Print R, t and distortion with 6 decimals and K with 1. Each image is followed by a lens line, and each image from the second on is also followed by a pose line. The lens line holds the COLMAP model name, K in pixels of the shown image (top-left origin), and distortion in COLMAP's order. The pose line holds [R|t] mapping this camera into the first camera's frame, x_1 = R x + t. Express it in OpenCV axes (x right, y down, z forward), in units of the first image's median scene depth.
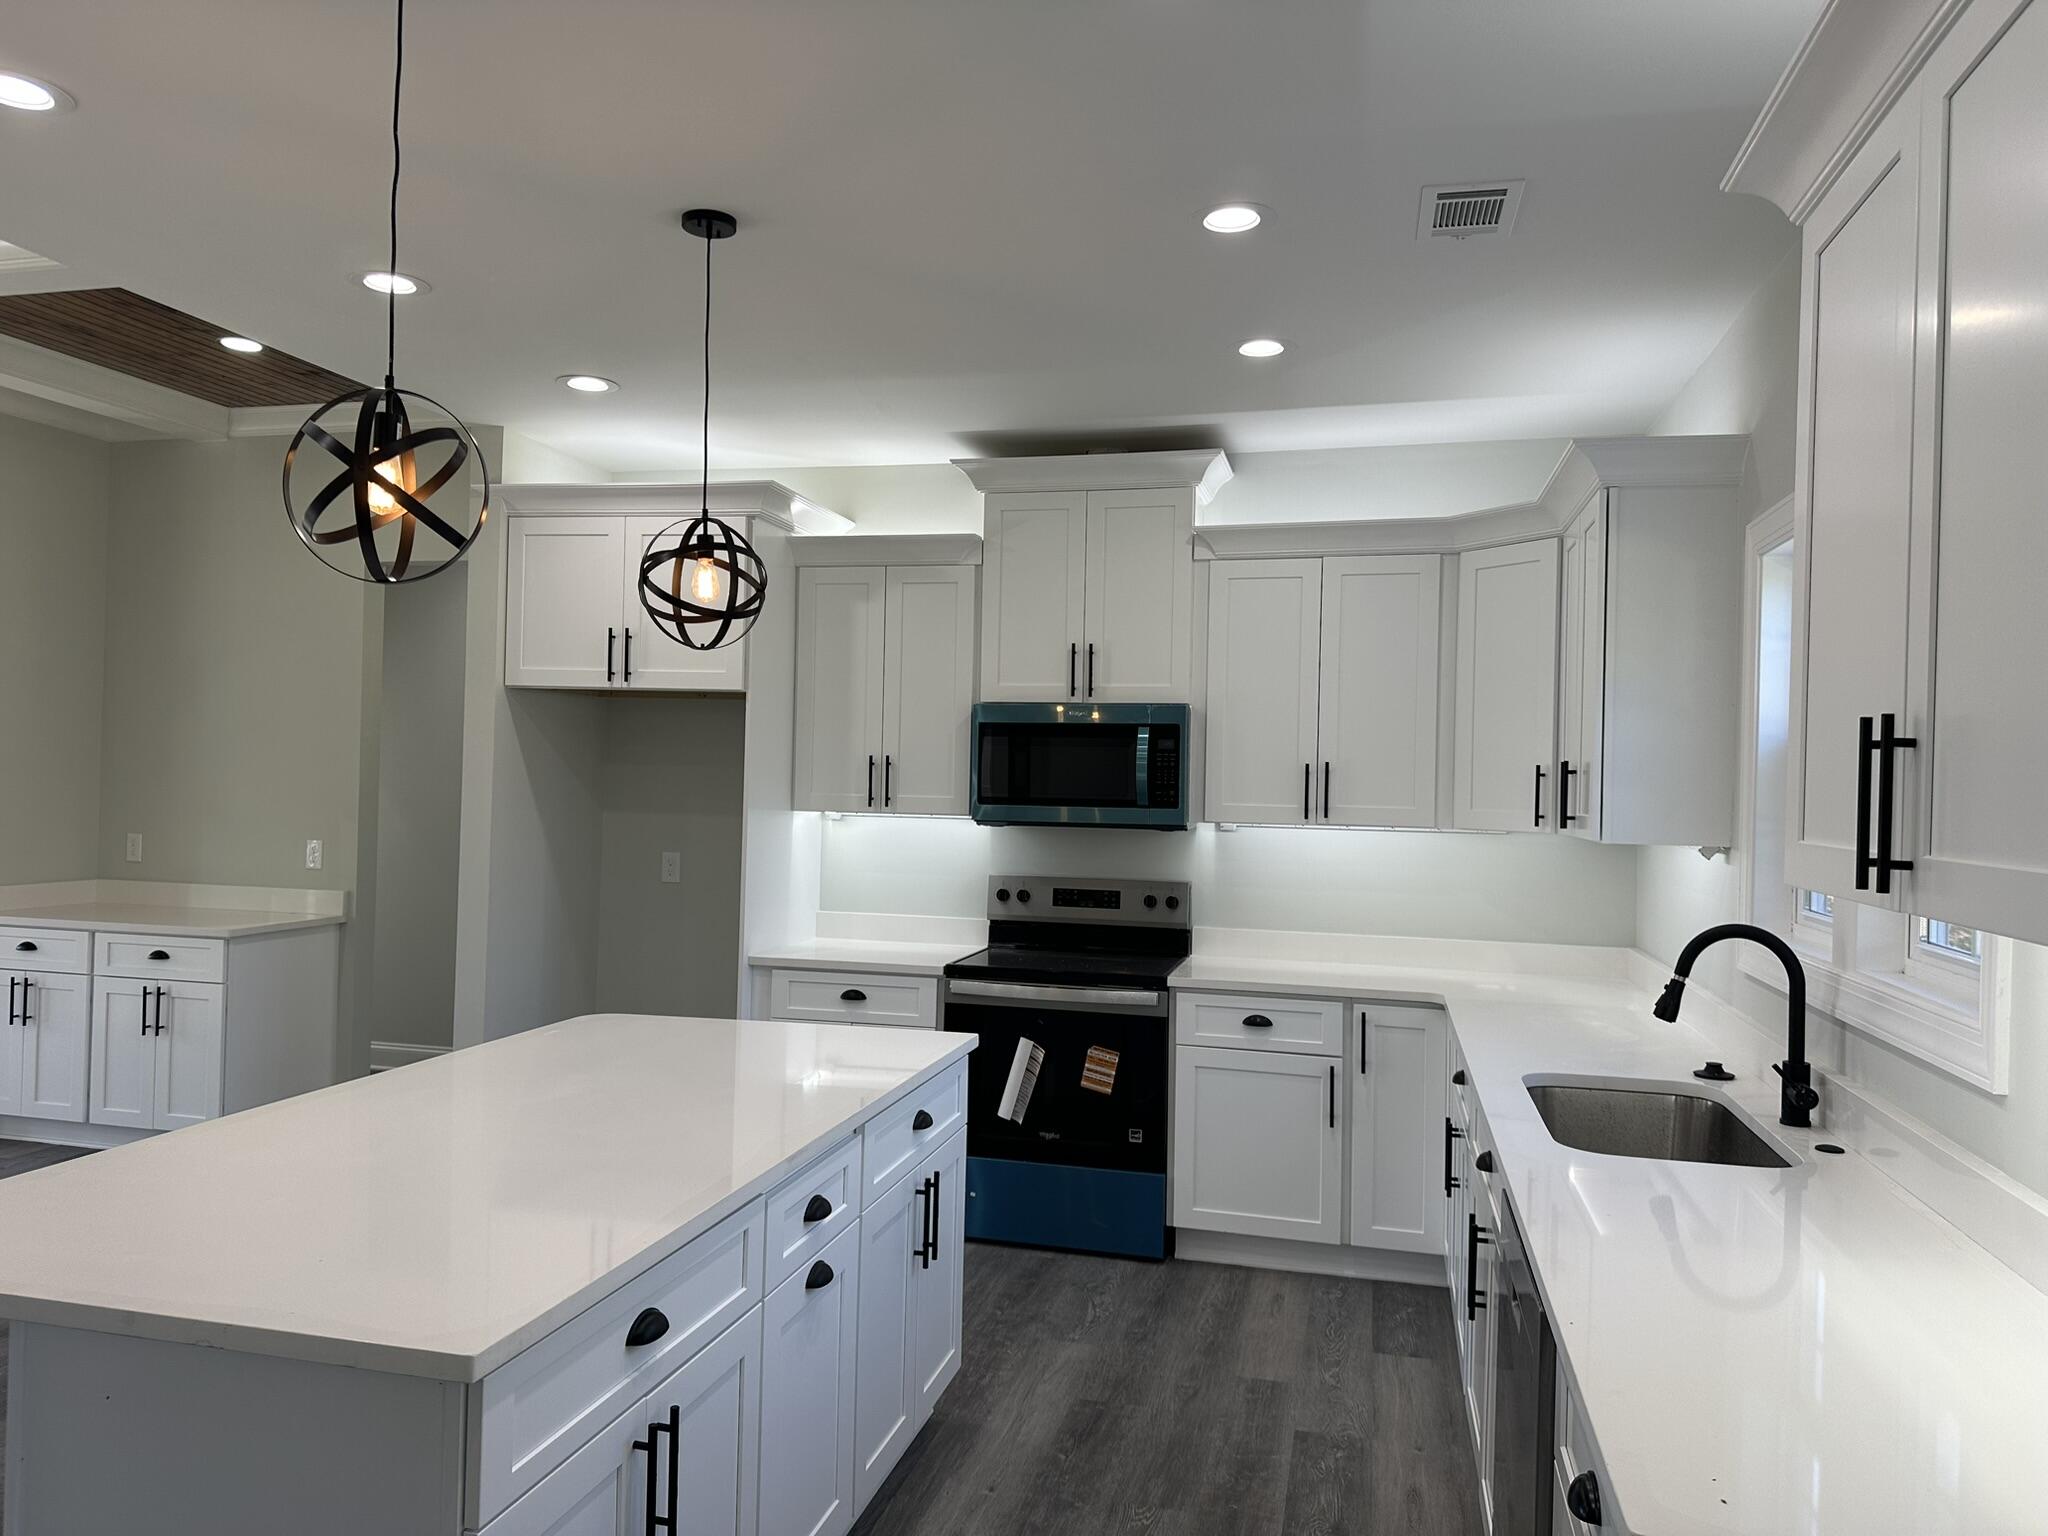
lens RADIAL K [[1435.6, 0, 1011.4], [0, 1435.6, 771.1], [0, 0, 1]] dist [0.109248, -0.148530]
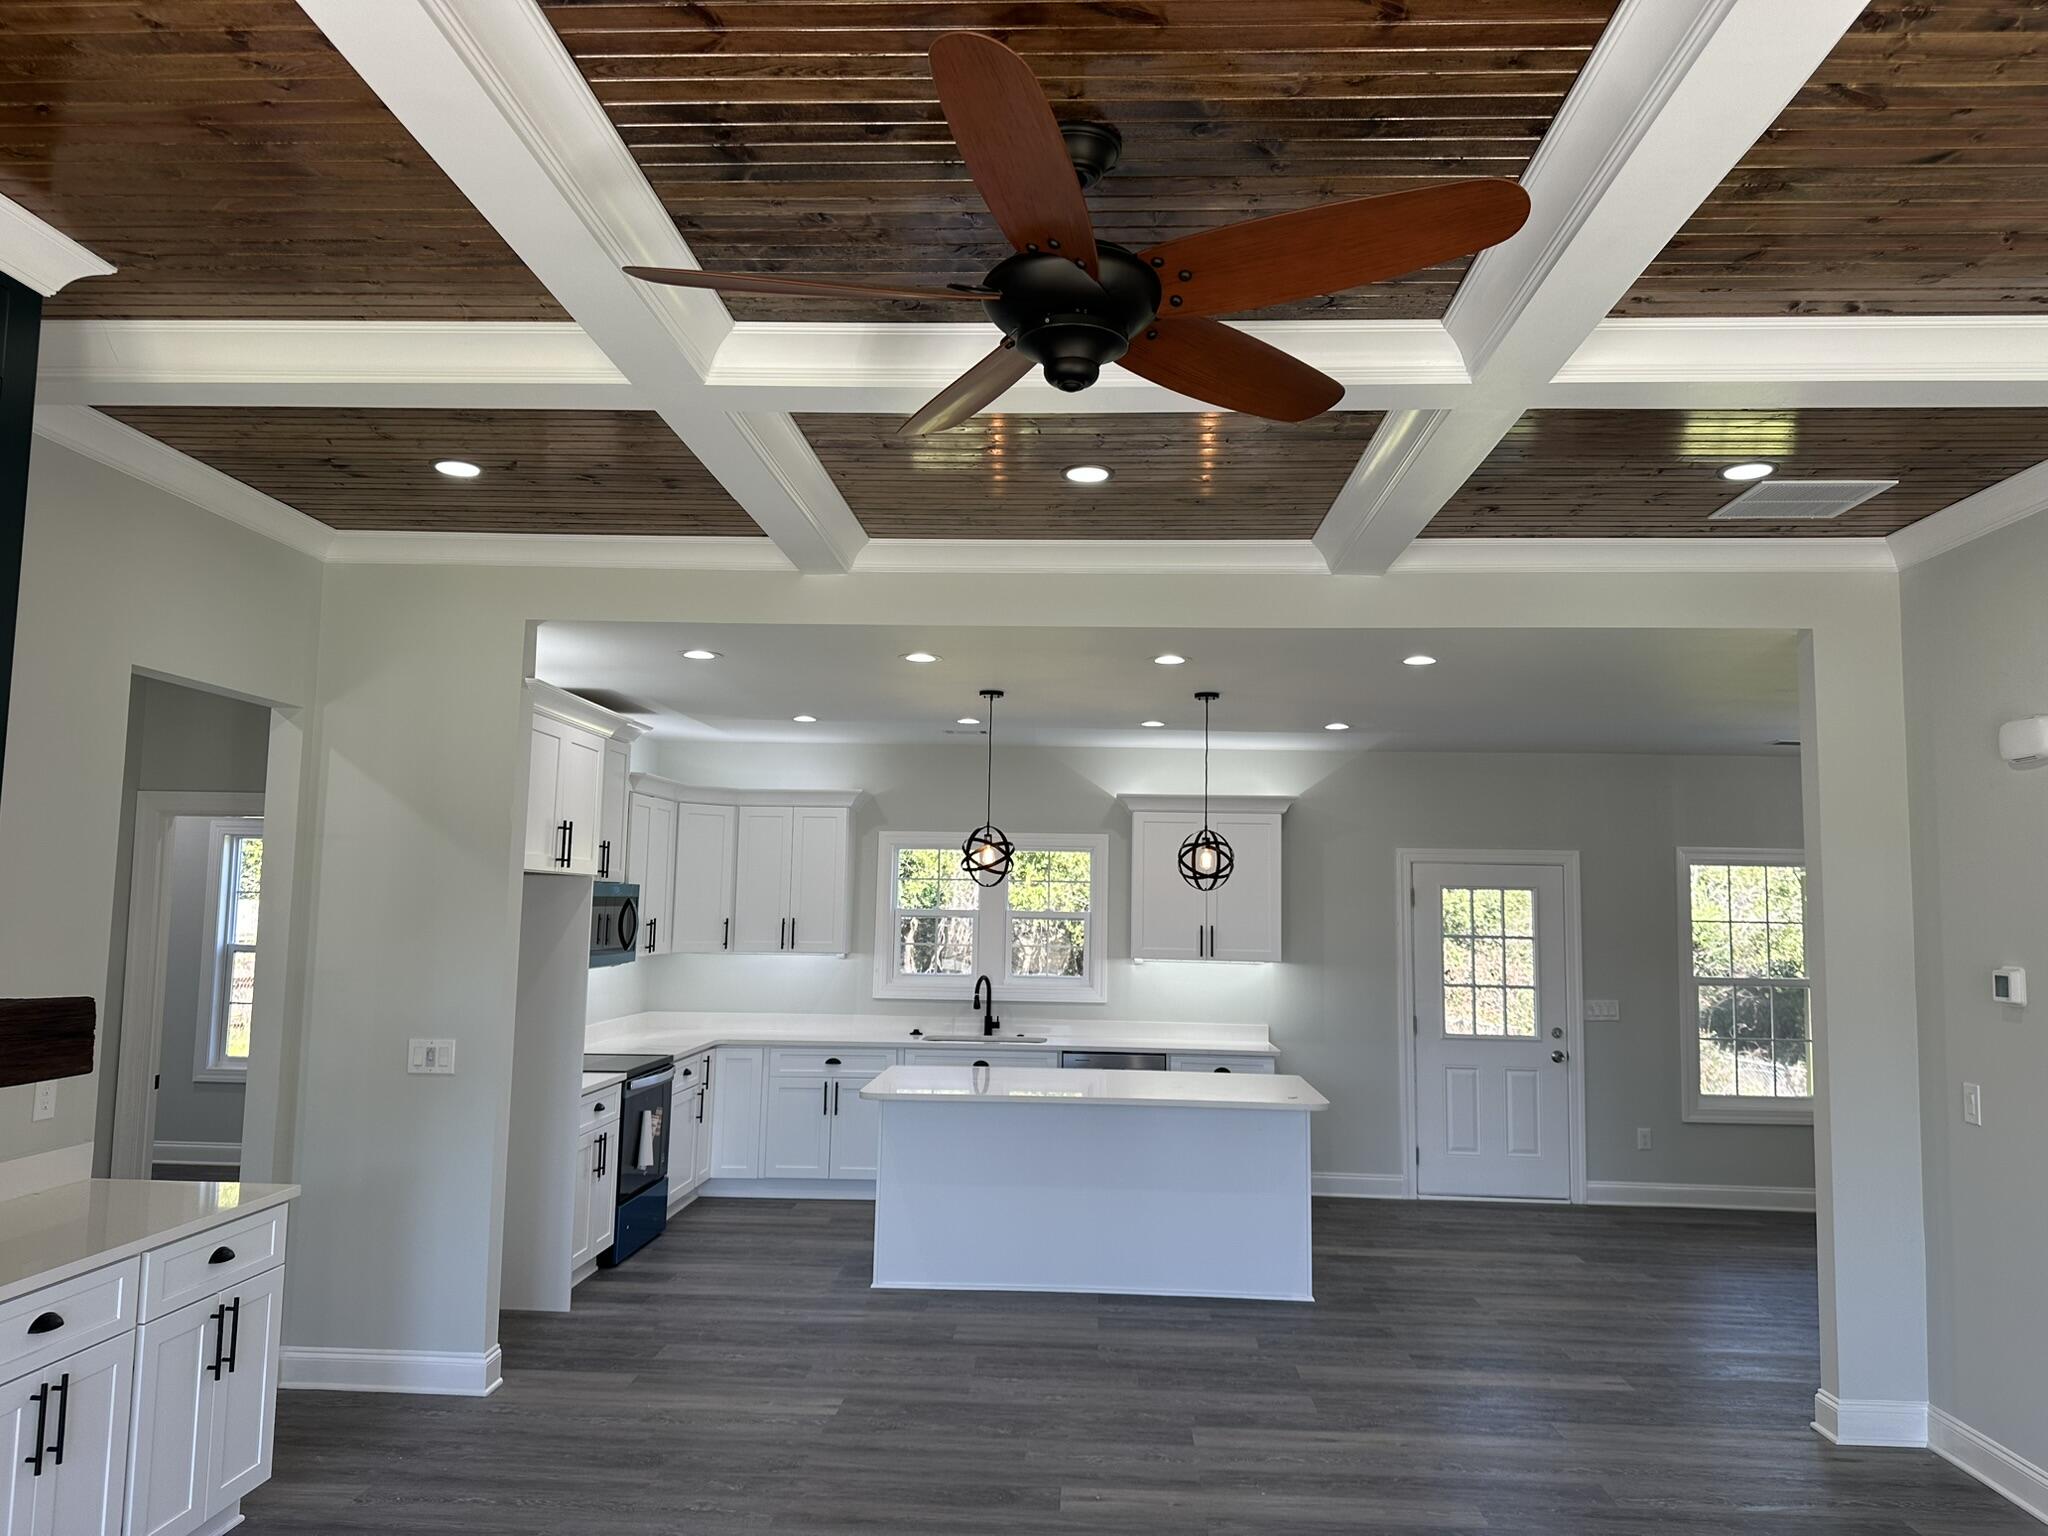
lens RADIAL K [[1435.6, 0, 1011.4], [0, 1435.6, 771.1], [0, 0, 1]] dist [0.109248, -0.148530]
pose [[-0.179653, 0.063496, 0.981679, -1.456030], [-0.029151, 0.997133, -0.069831, -0.067866], [-0.983298, -0.041162, -0.177287, 0.841954]]
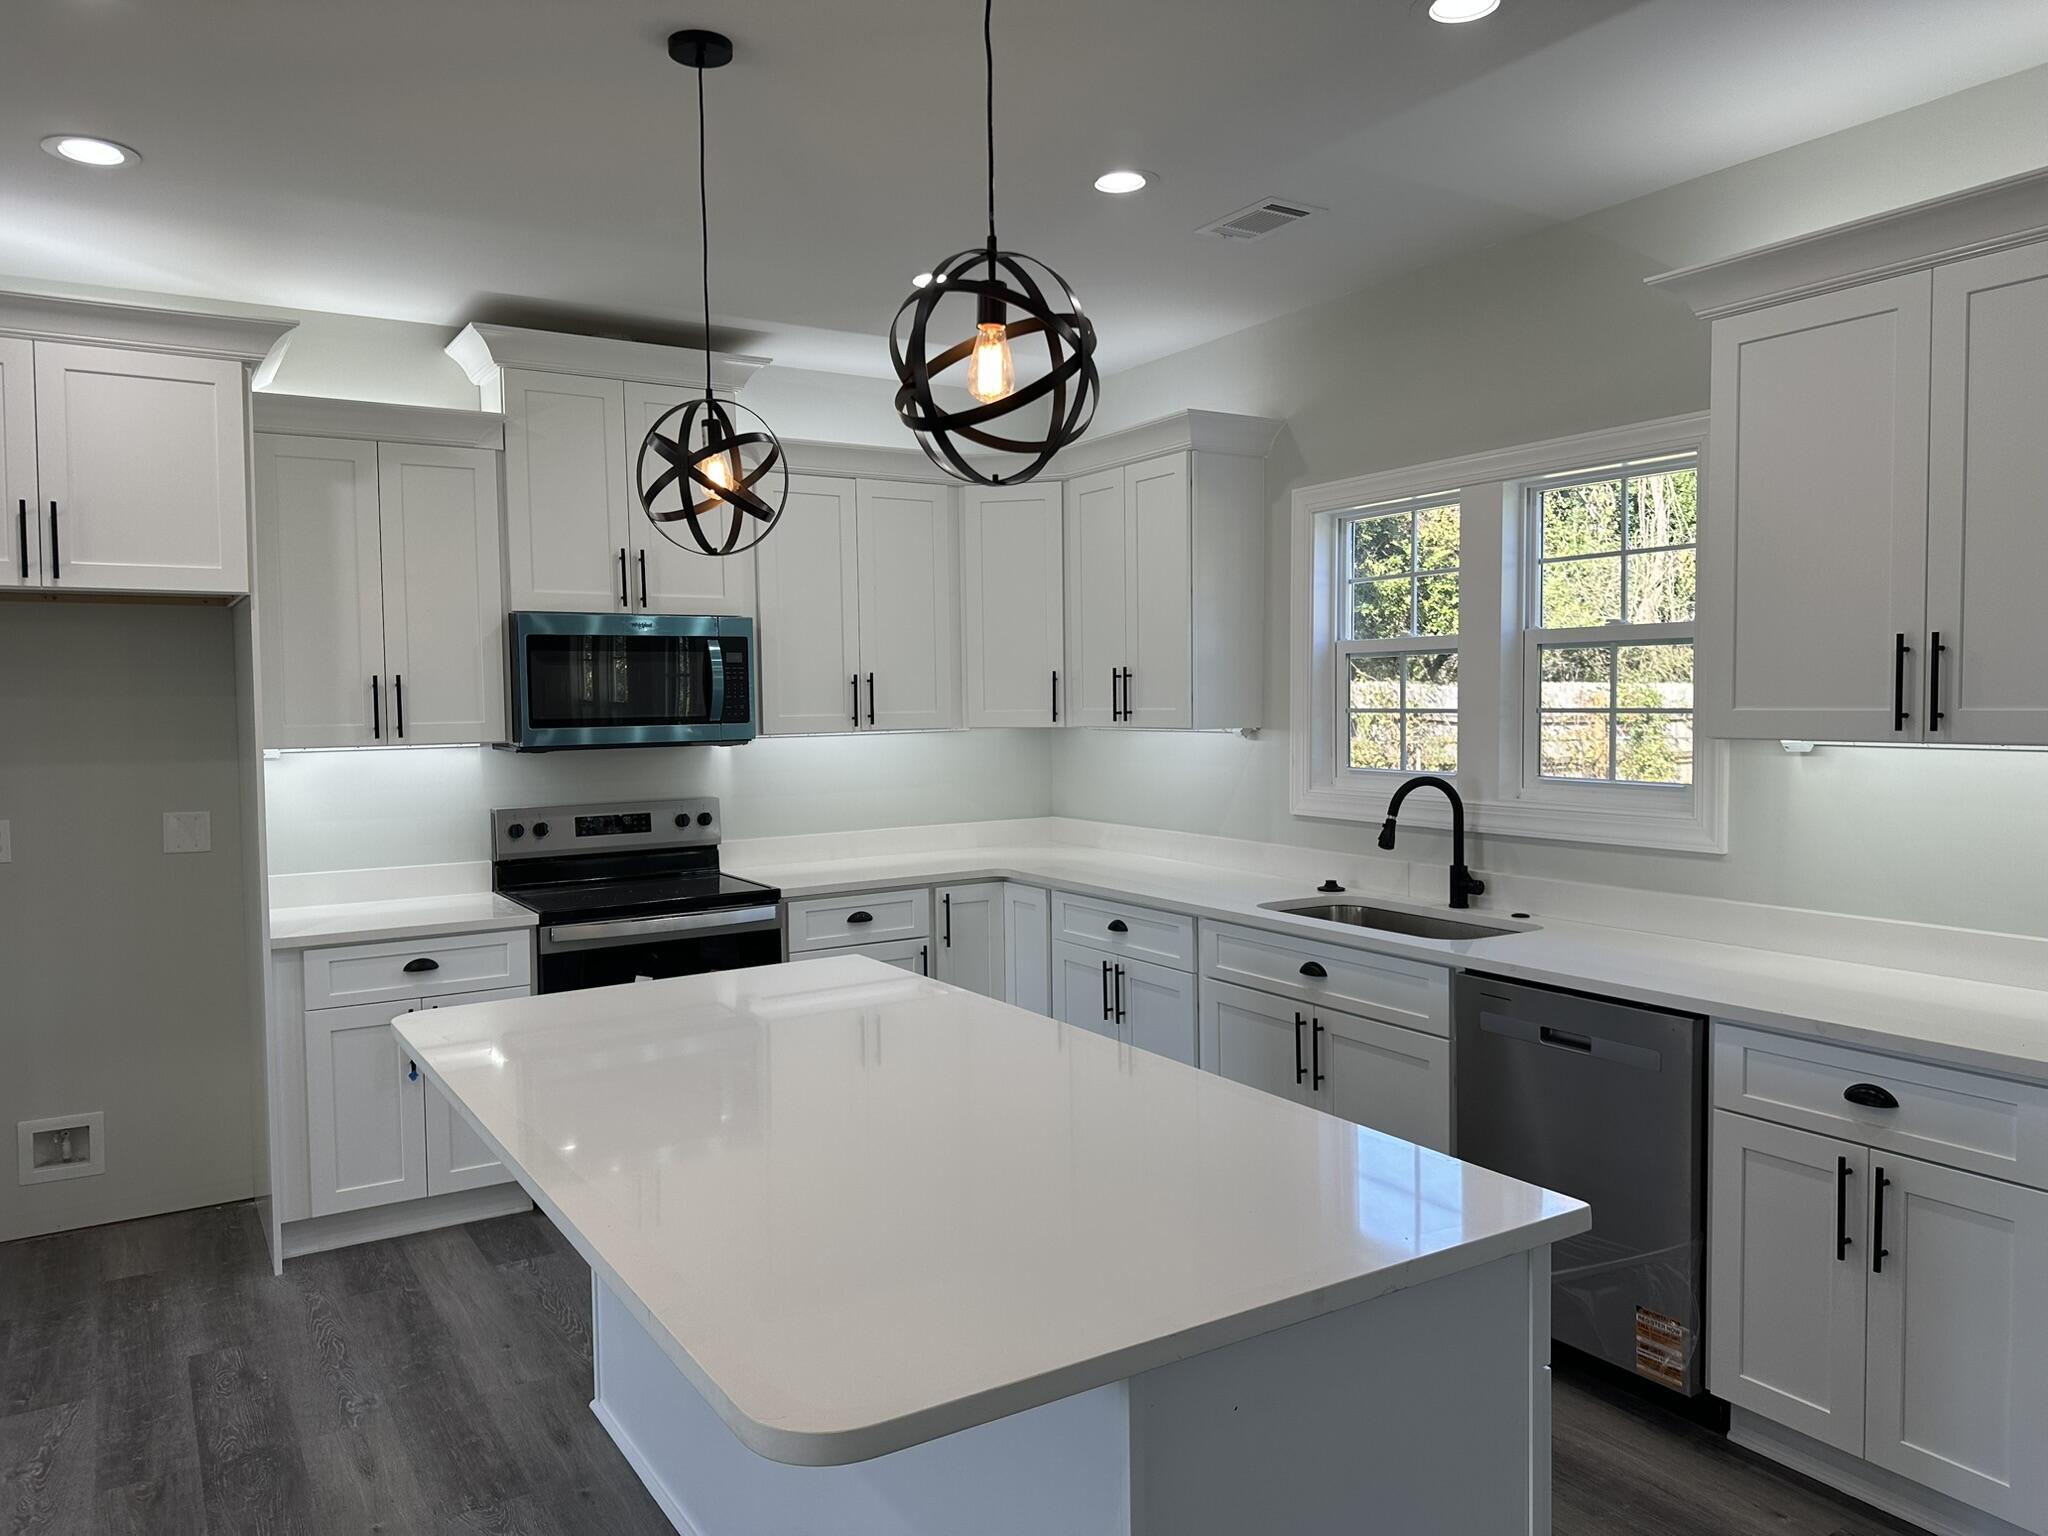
lens RADIAL K [[1435.6, 0, 1011.4], [0, 1435.6, 771.1], [0, 0, 1]] dist [0.109248, -0.148530]
pose [[0.688032, -0.073048, 0.721995, -0.454280], [0.025870, 0.996757, 0.076194, -0.010850], [-0.725219, -0.033746, 0.687690, 0.173504]]
